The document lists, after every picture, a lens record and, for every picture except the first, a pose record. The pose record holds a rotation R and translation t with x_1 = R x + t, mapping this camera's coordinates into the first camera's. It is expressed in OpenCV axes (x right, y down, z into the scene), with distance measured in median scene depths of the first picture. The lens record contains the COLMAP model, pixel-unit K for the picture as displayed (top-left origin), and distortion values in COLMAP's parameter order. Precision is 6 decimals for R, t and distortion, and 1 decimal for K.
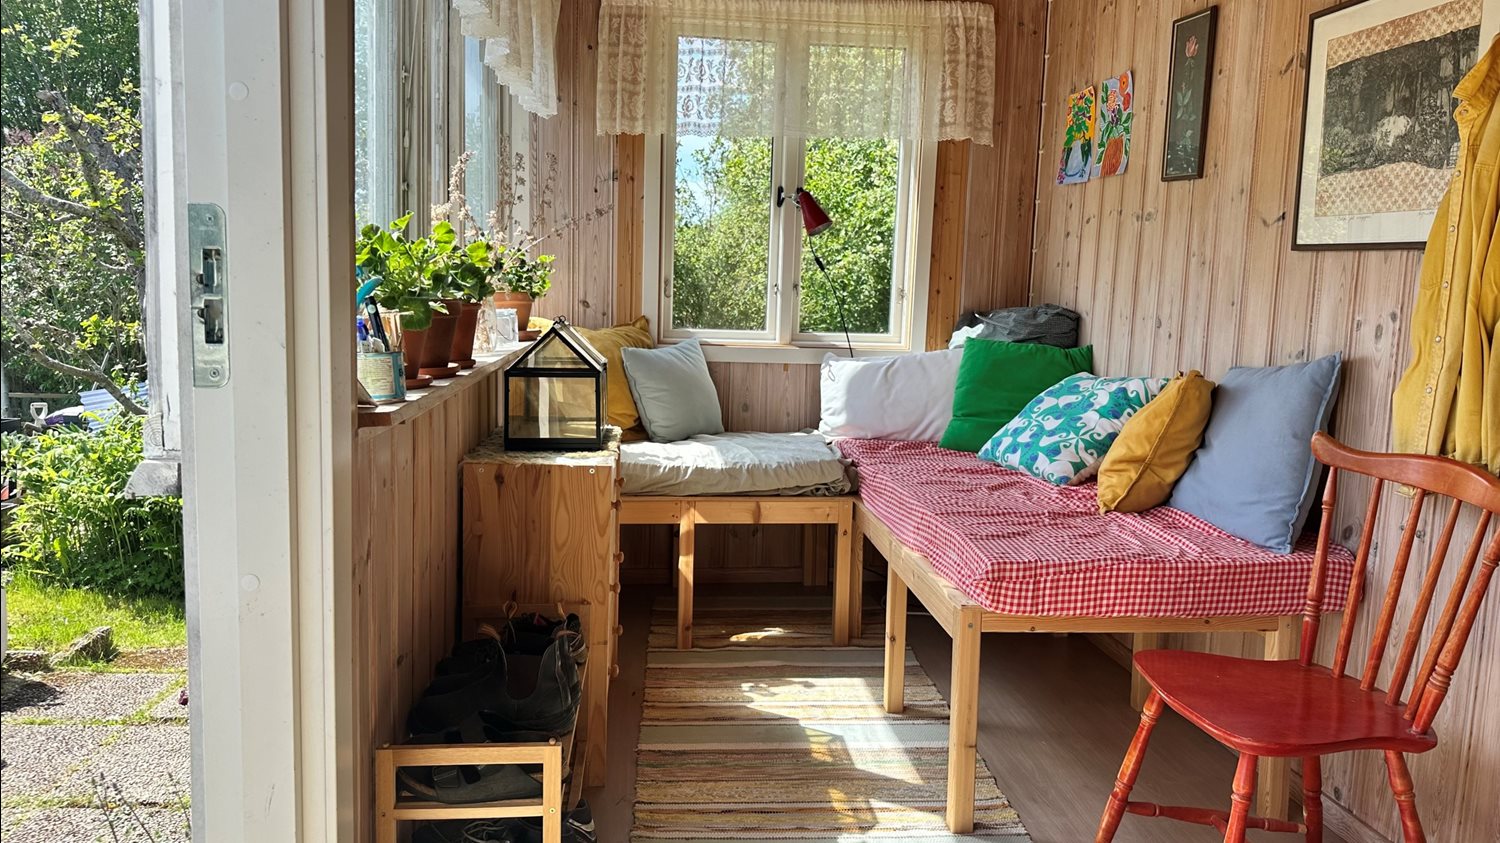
lens RADIAL K [[1065.8, 0, 762.9], [0, 1065.8, 422.1], [0, 0, 1]] dist [0.065670, -0.054958]
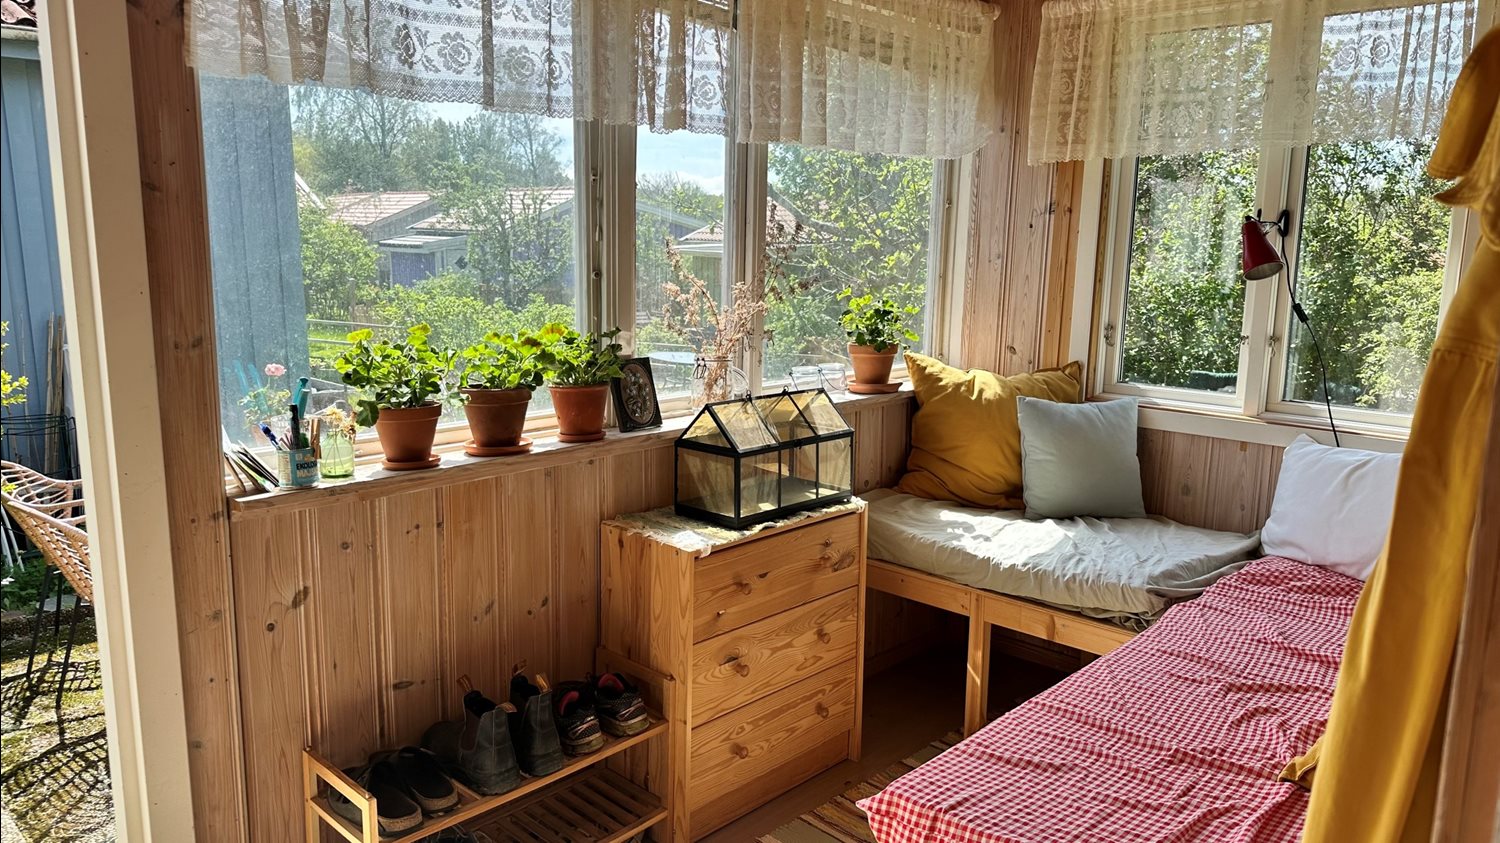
lens RADIAL K [[1065.8, 0, 762.9], [0, 1065.8, 422.1], [0, 0, 1]] dist [0.065670, -0.054958]
pose [[0.635999, 0.116205, -0.762891, 0.410136], [-0.088384, 0.993061, 0.077582, -0.103117], [0.766612, 0.018085, 0.641856, 0.254293]]
